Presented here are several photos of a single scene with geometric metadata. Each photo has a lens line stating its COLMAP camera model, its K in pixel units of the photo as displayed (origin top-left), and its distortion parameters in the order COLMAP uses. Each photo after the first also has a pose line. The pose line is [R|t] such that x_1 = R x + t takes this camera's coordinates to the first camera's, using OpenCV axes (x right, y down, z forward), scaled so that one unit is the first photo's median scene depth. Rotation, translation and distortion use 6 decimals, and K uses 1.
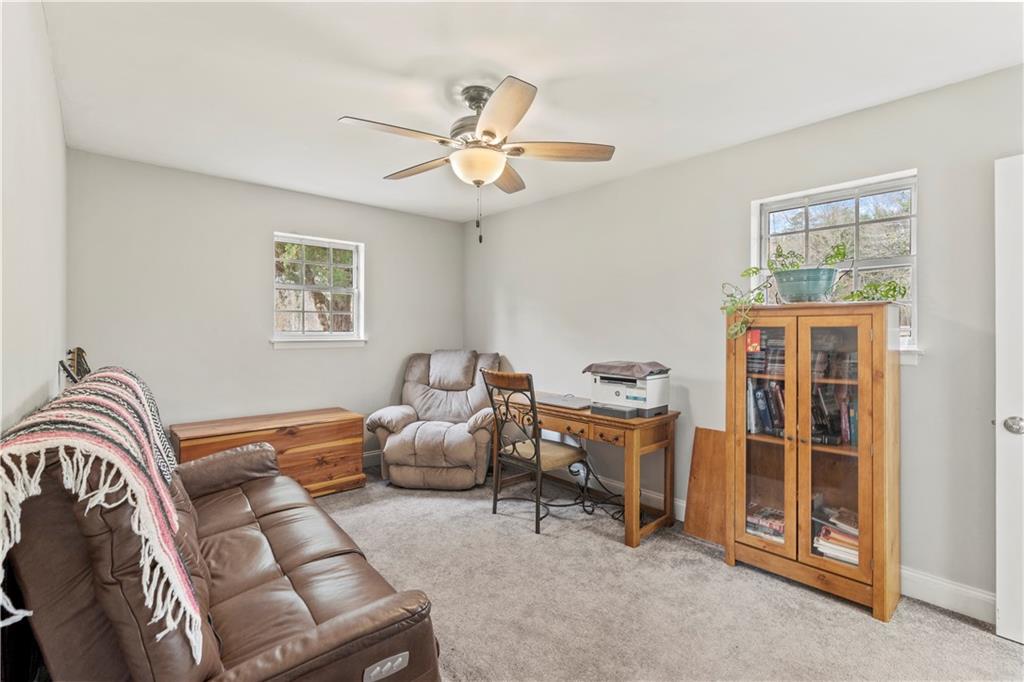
lens RADIAL K [[477.5, 0, 511.7], [0, 477.5, 330.4], [0, 0, 1]] dist [0.000439, 0.000124]
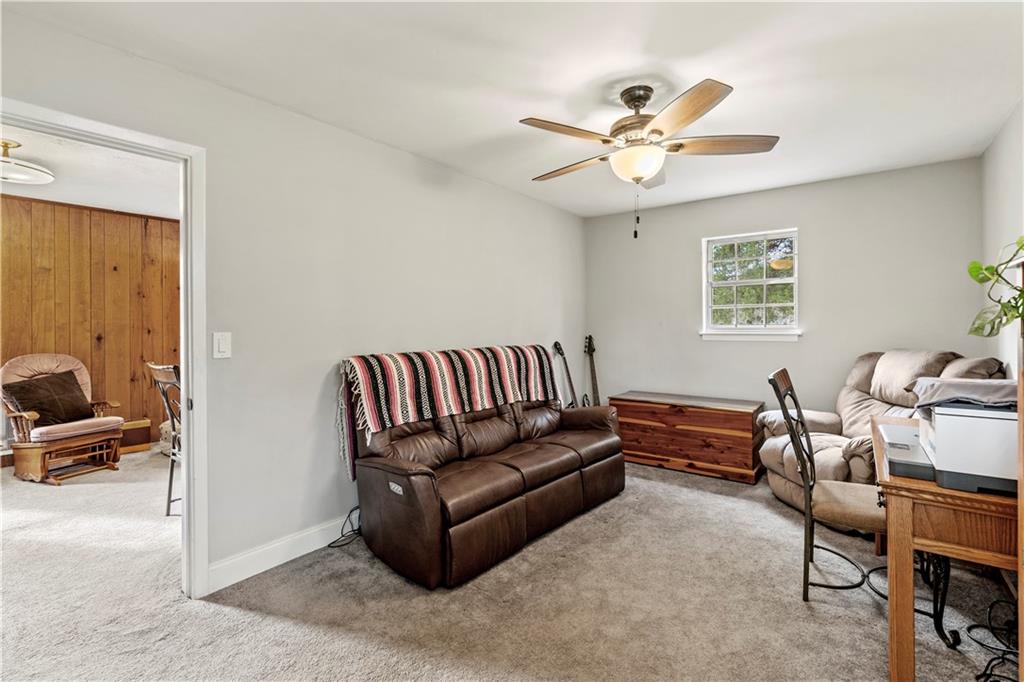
lens RADIAL K [[477.5, 0, 511.7], [0, 477.5, 330.4], [0, 0, 1]] dist [0.000439, 0.000124]
pose [[0.159865, 0.002985, -0.987134, 0.709132], [0.004275, 0.999984, 0.003716, 0.010926], [0.987130, -0.004814, 0.159850, 0.453471]]
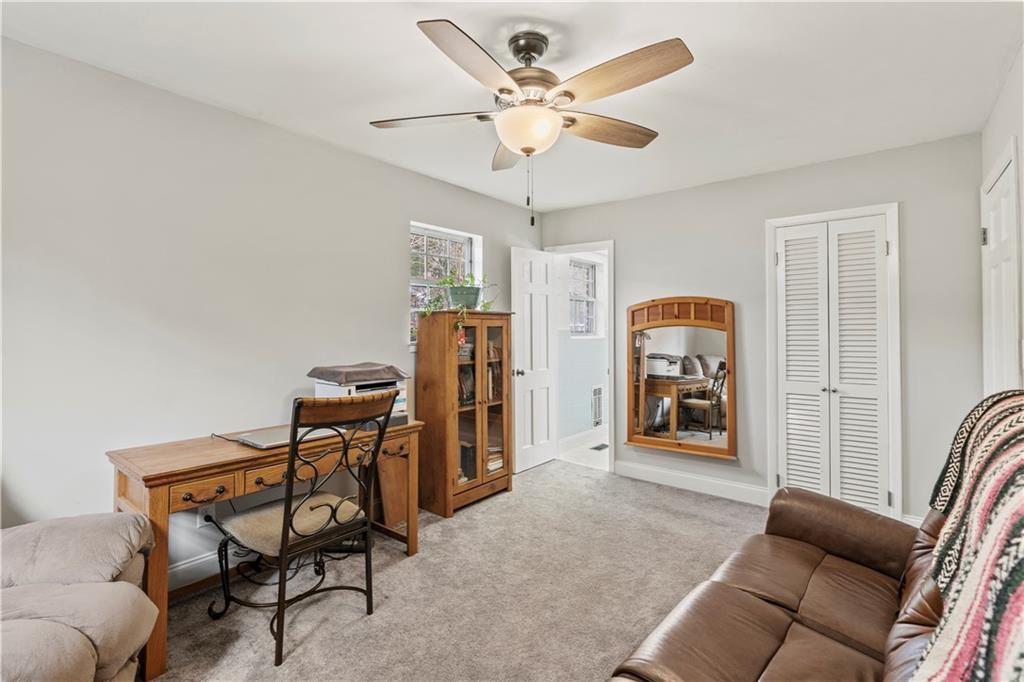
lens RADIAL K [[477.5, 0, 511.7], [0, 477.5, 330.4], [0, 0, 1]] dist [0.000439, 0.000124]
pose [[-0.166627, -0.003777, 0.986013, -0.703712], [0.006333, 0.999968, 0.004900, -0.000616], [-0.986000, 0.007061, -0.166598, 0.925249]]
